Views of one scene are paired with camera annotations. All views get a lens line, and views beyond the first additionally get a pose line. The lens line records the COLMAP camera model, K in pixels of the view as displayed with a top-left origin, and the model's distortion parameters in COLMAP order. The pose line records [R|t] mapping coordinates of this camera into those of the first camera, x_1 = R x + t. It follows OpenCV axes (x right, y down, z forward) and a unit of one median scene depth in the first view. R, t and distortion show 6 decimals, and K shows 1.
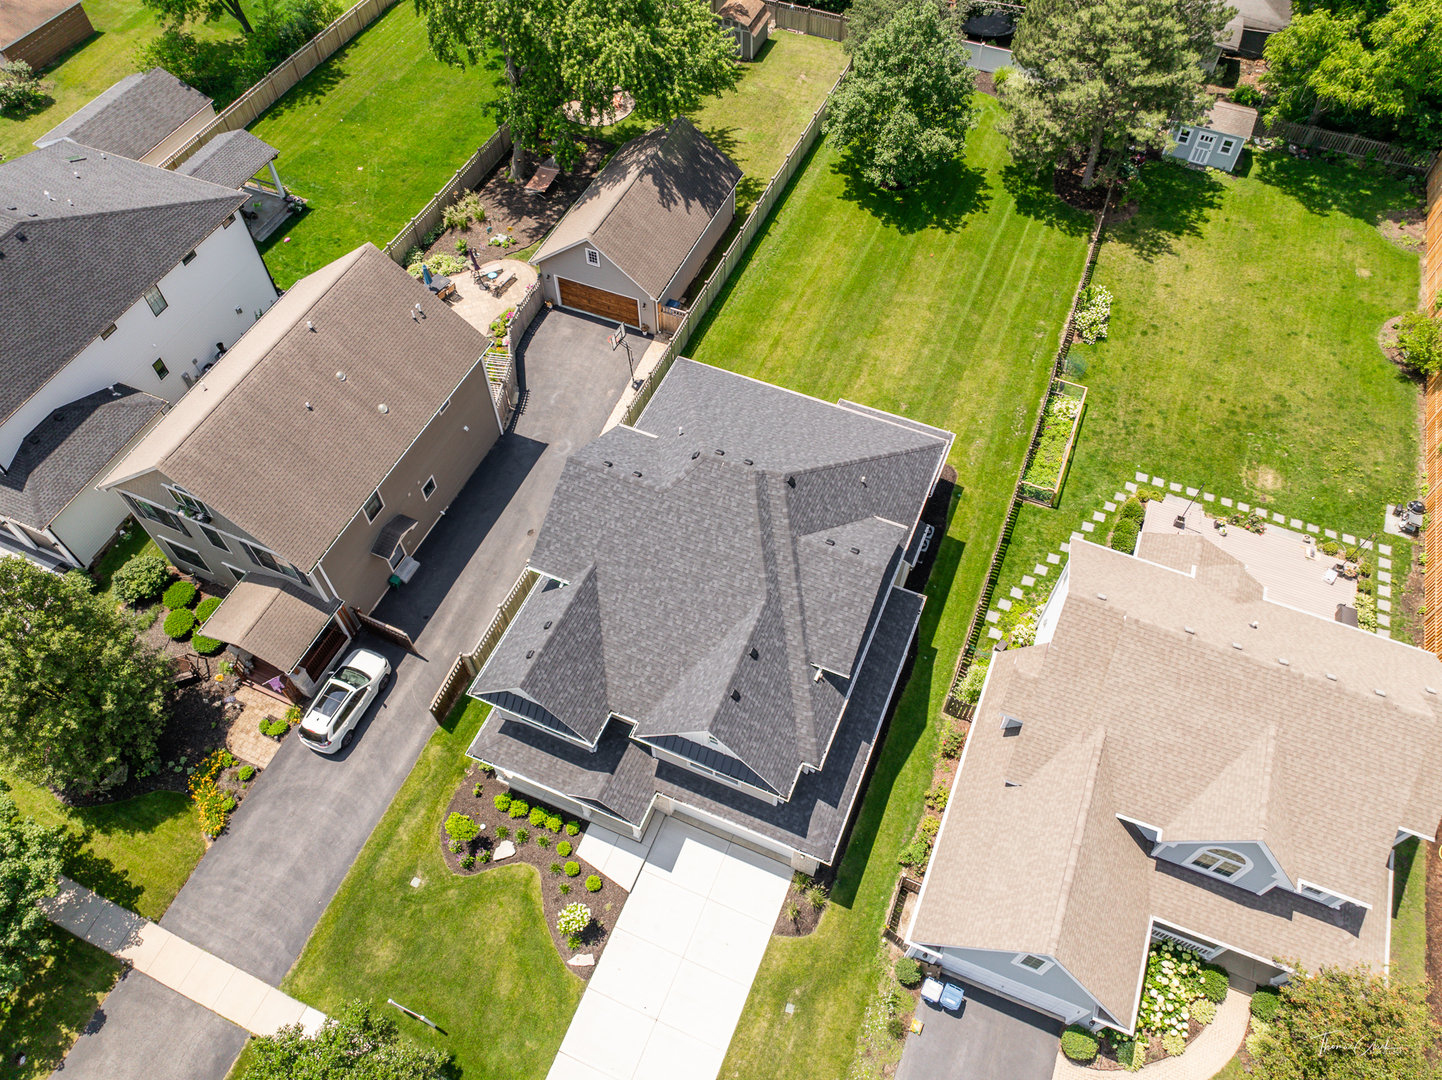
lens RADIAL K [[1023.3, 0, 721.0], [0, 1023.3, 540.0], [0, 0, 1]] dist [-0.070528, 0.011536]
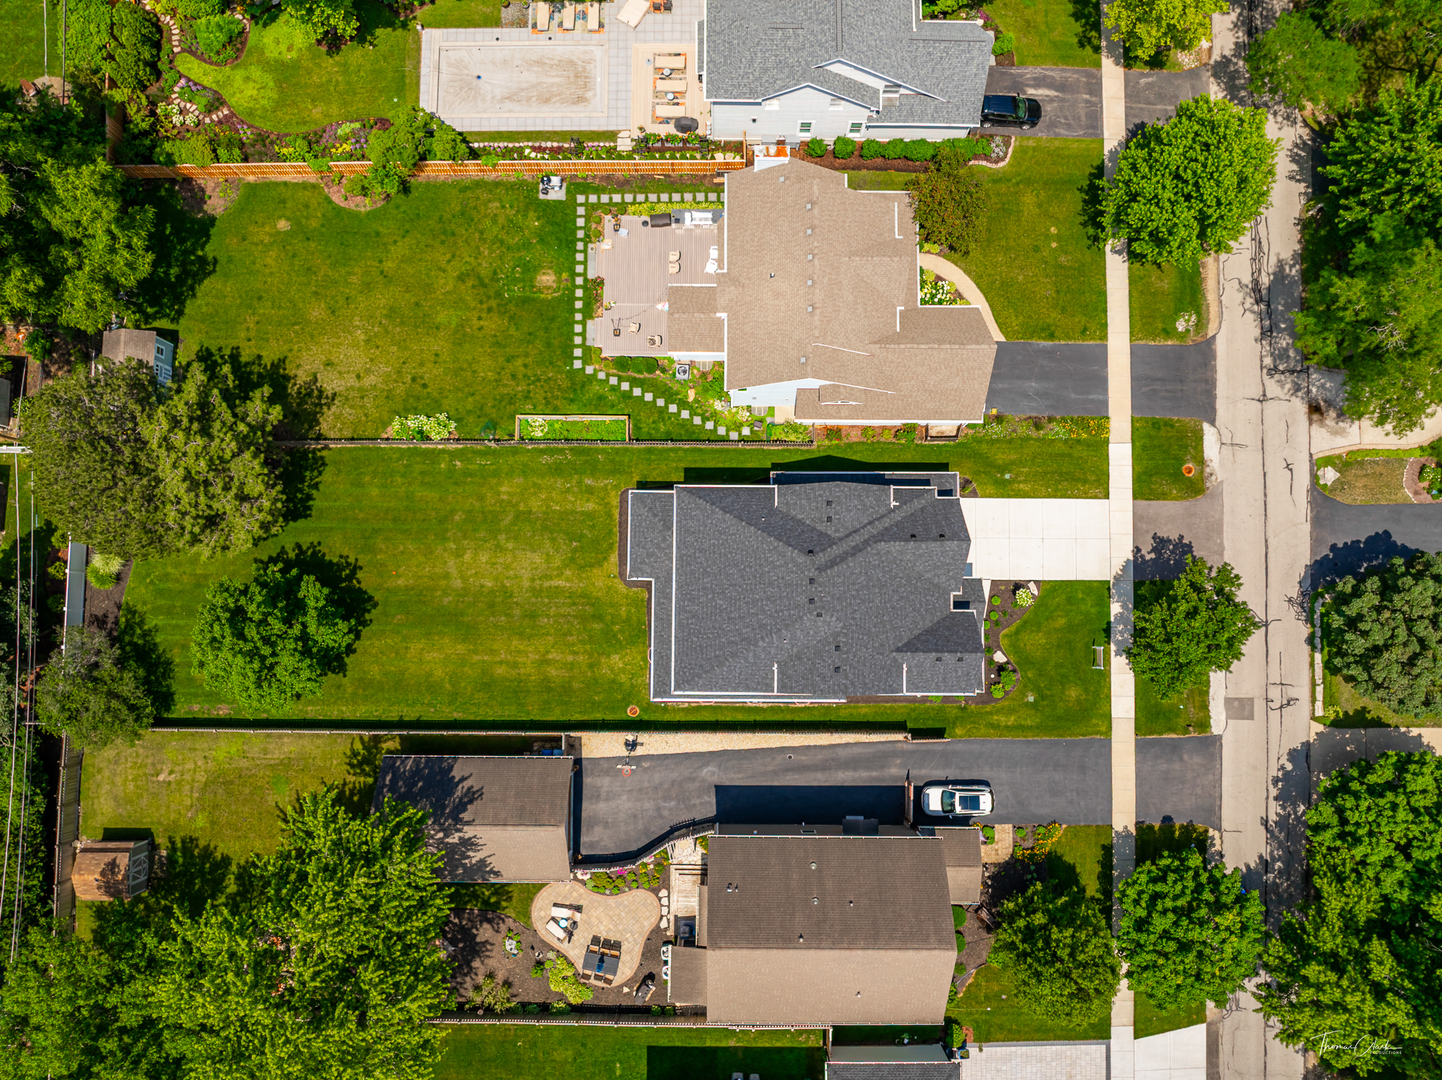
lens RADIAL K [[1023.3, 0, 721.0], [0, 1023.3, 540.0], [0, 0, 1]] dist [-0.070528, 0.011536]
pose [[-0.387500, -0.918713, 0.076218, 0.015688], [0.746509, -0.264204, 0.610672, -0.850556], [-0.540896, 0.293533, 0.788207, -0.131590]]
